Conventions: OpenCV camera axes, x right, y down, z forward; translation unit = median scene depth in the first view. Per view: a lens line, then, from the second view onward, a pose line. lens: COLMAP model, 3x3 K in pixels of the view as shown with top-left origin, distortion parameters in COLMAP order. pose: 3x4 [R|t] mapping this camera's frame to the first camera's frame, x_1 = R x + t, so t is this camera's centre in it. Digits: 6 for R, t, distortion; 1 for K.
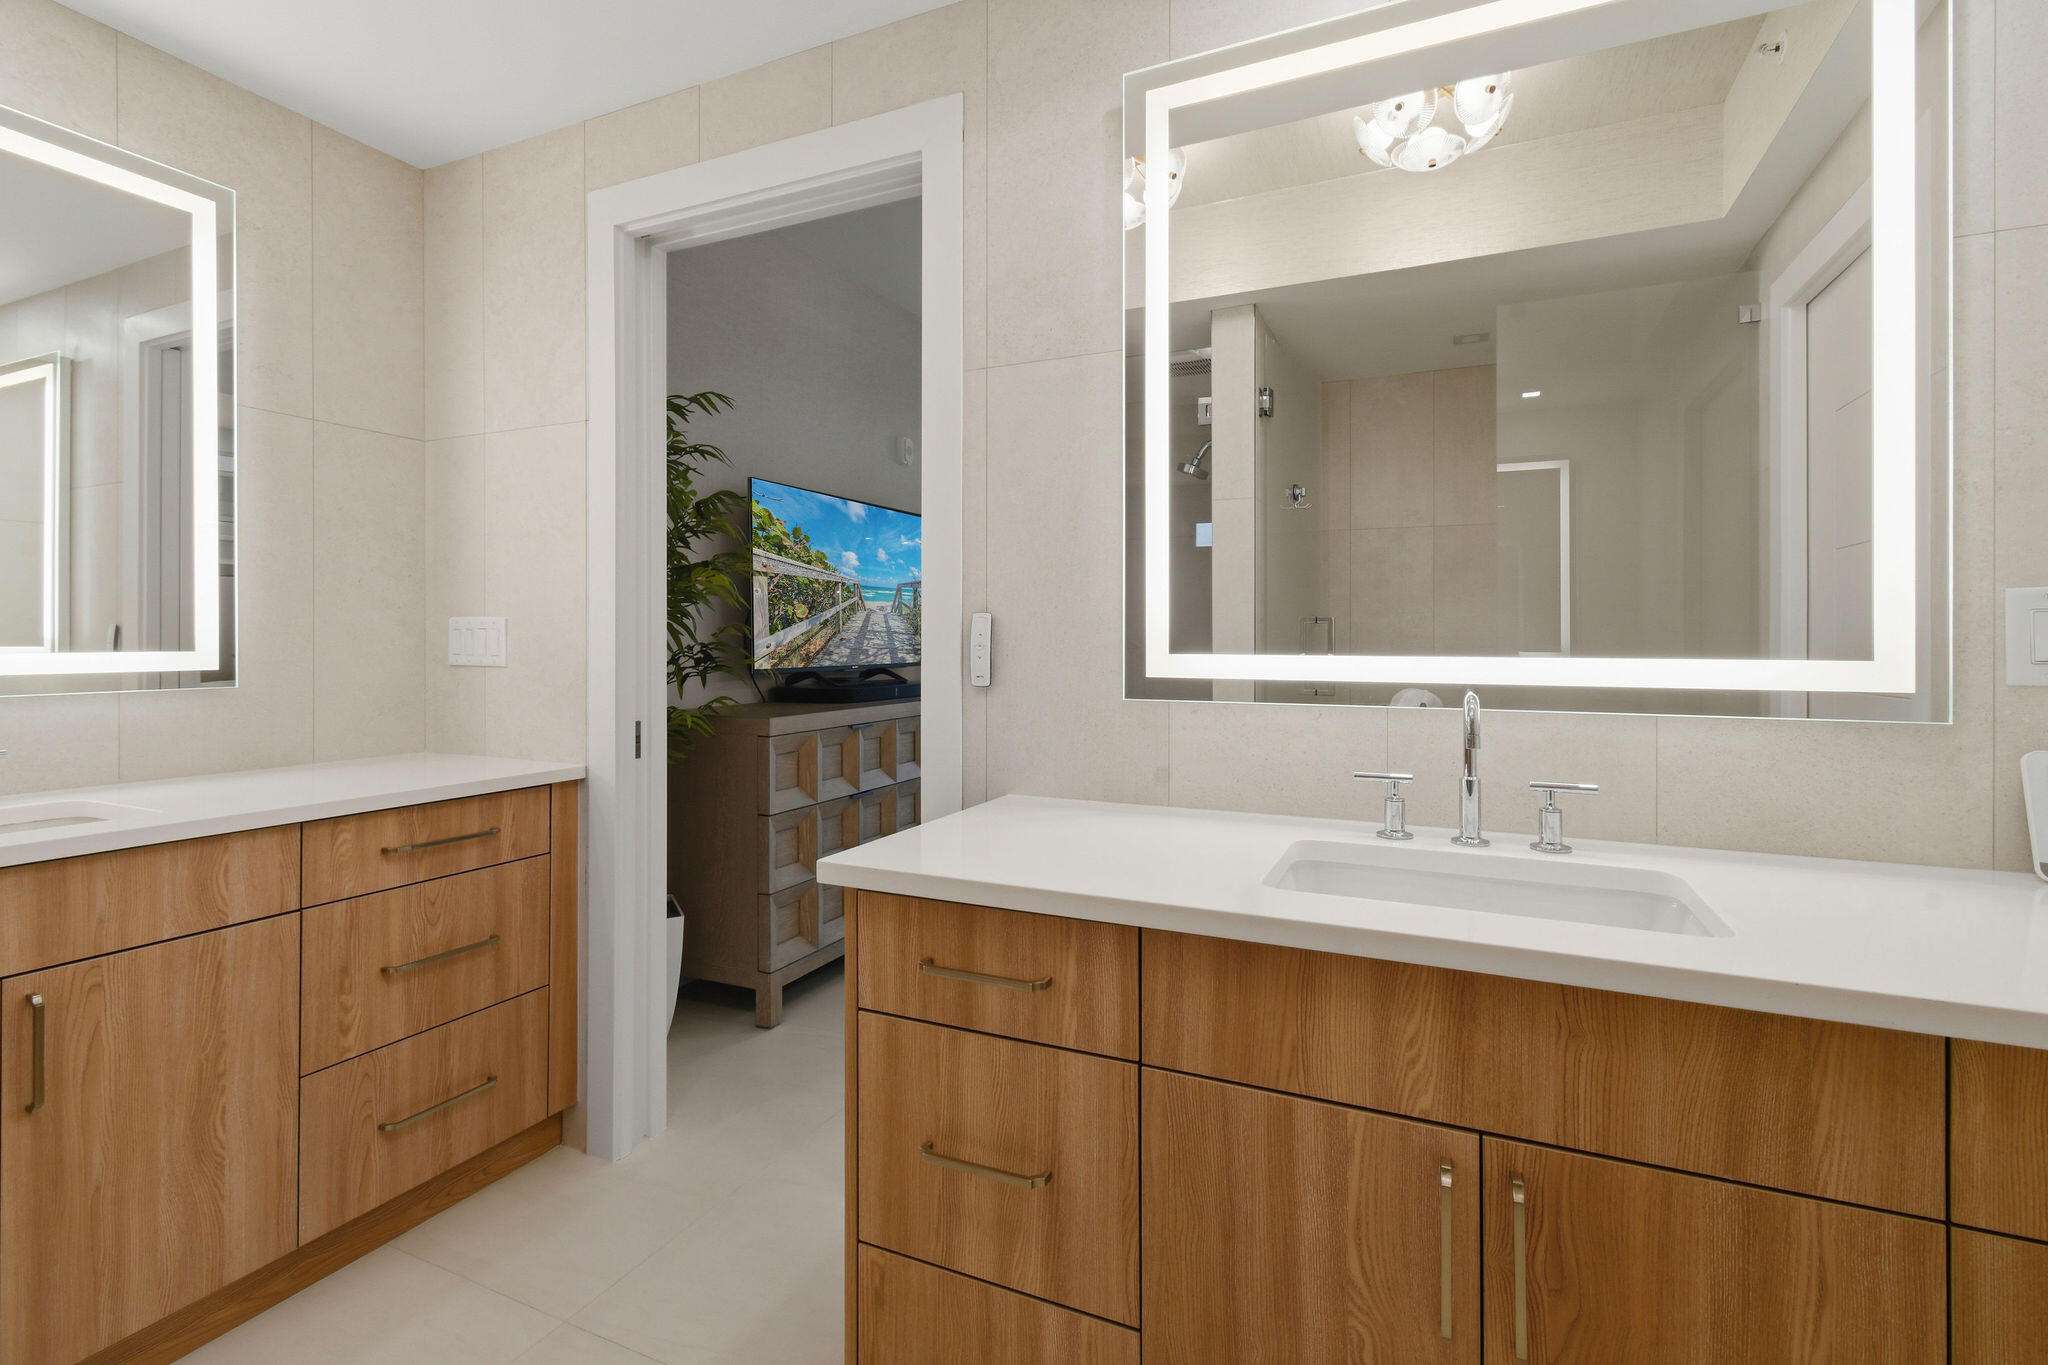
lens RADIAL K [[925.2, 0, 1021.5], [0, 925.2, 632.6], [0, 0, 1]] dist [0.007607, -0.003204]
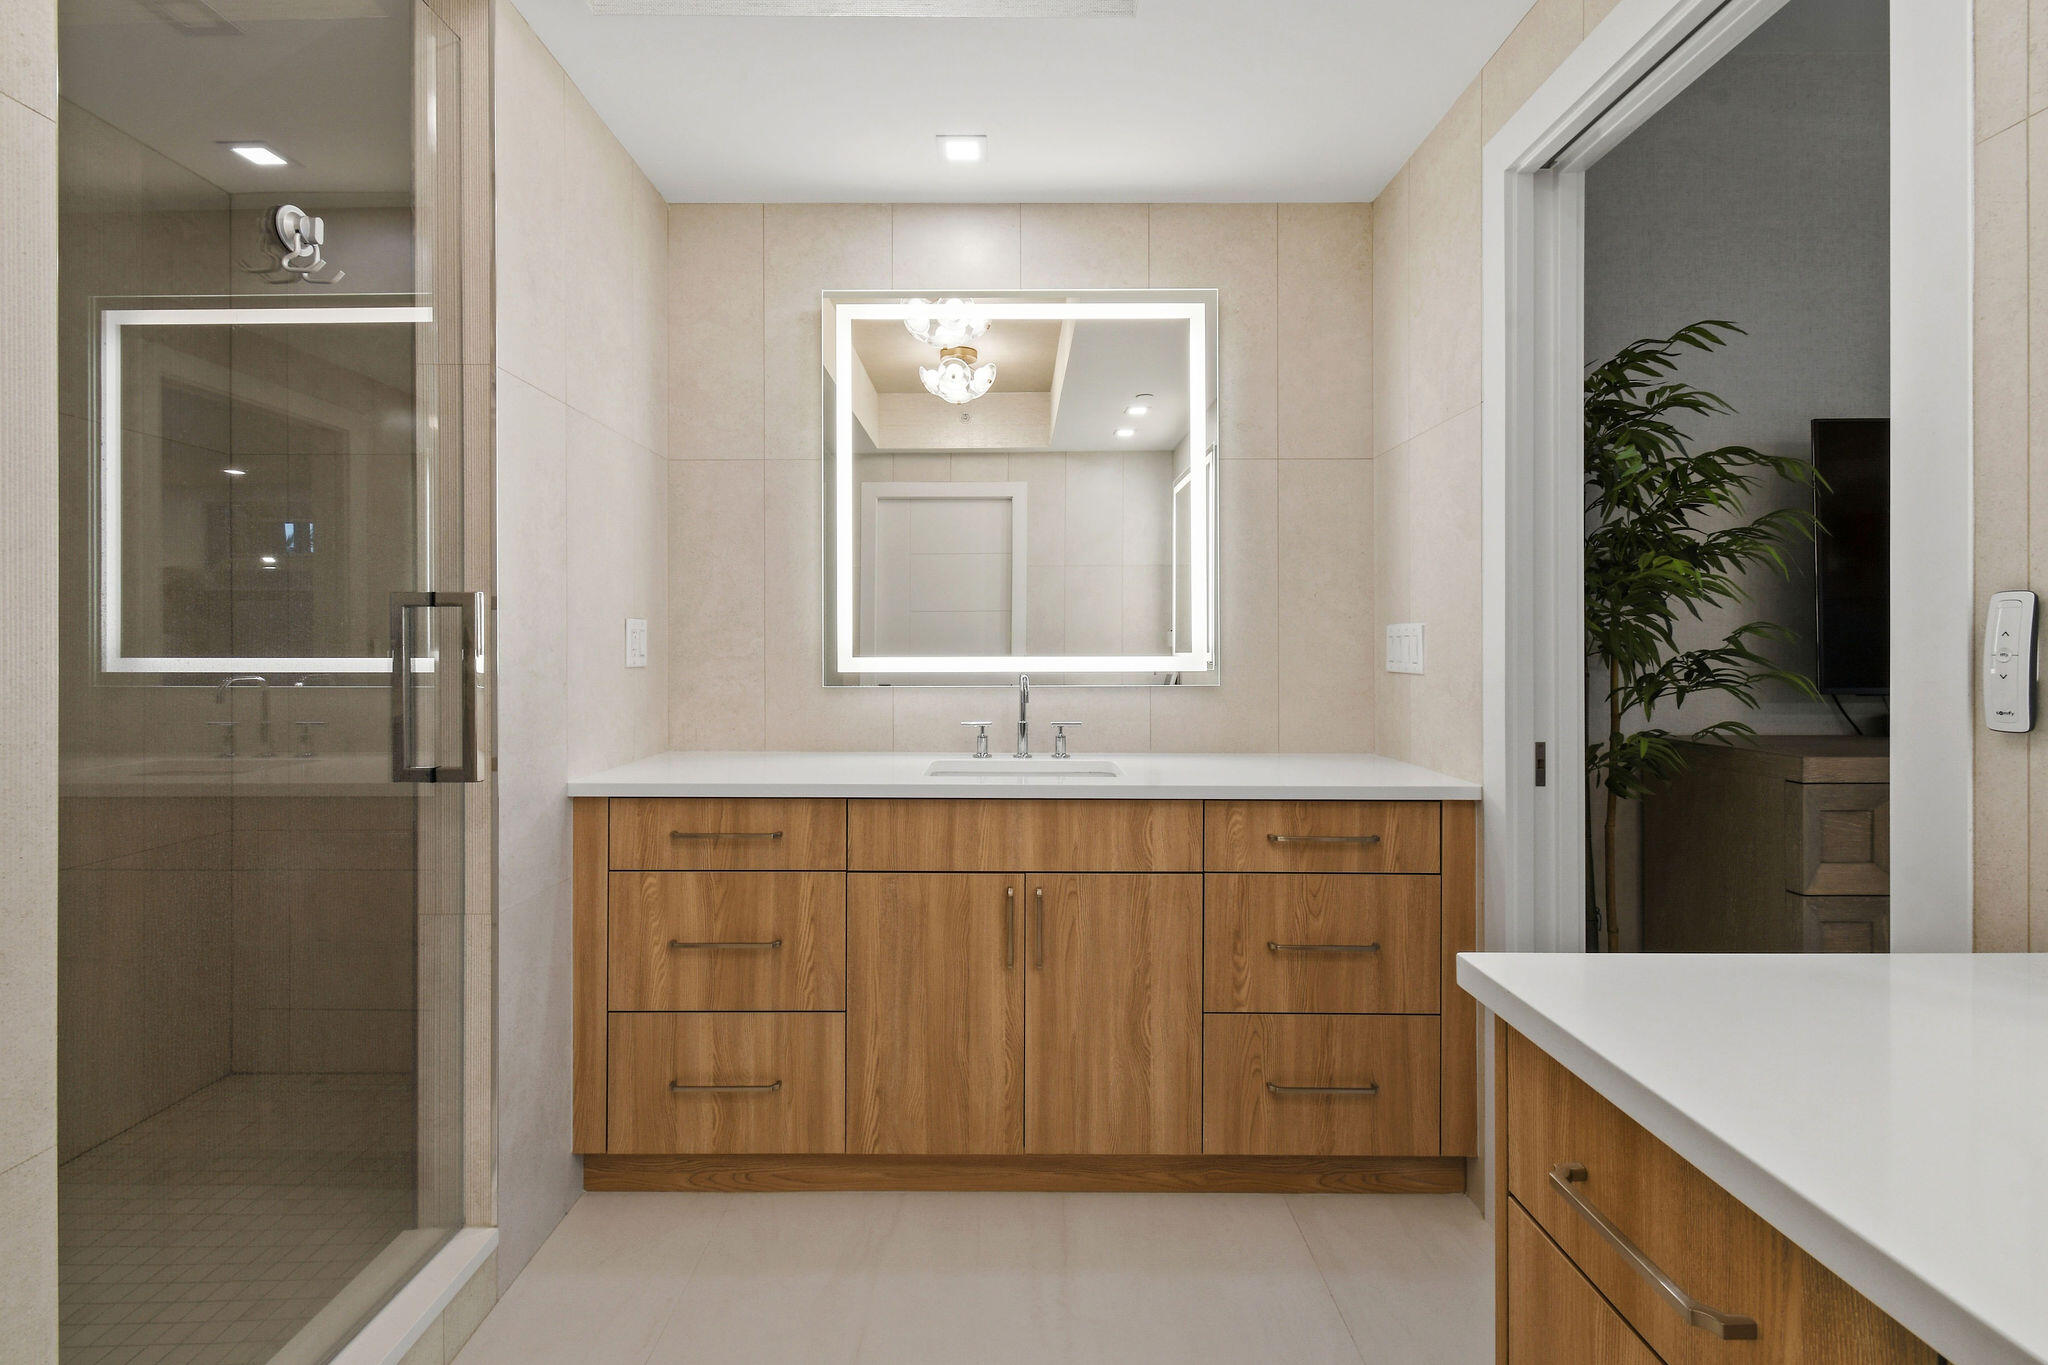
lens RADIAL K [[925.2, 0, 1031.0], [0, 925.2, 645.0], [0, 0, 1]] dist [0.007607, -0.003204]
pose [[0.418542, -0.006186, -0.908176, 0.196813], [0.010939, 0.999939, -0.001770, 0.003791], [0.908131, -0.009193, 0.418584, 0.272477]]
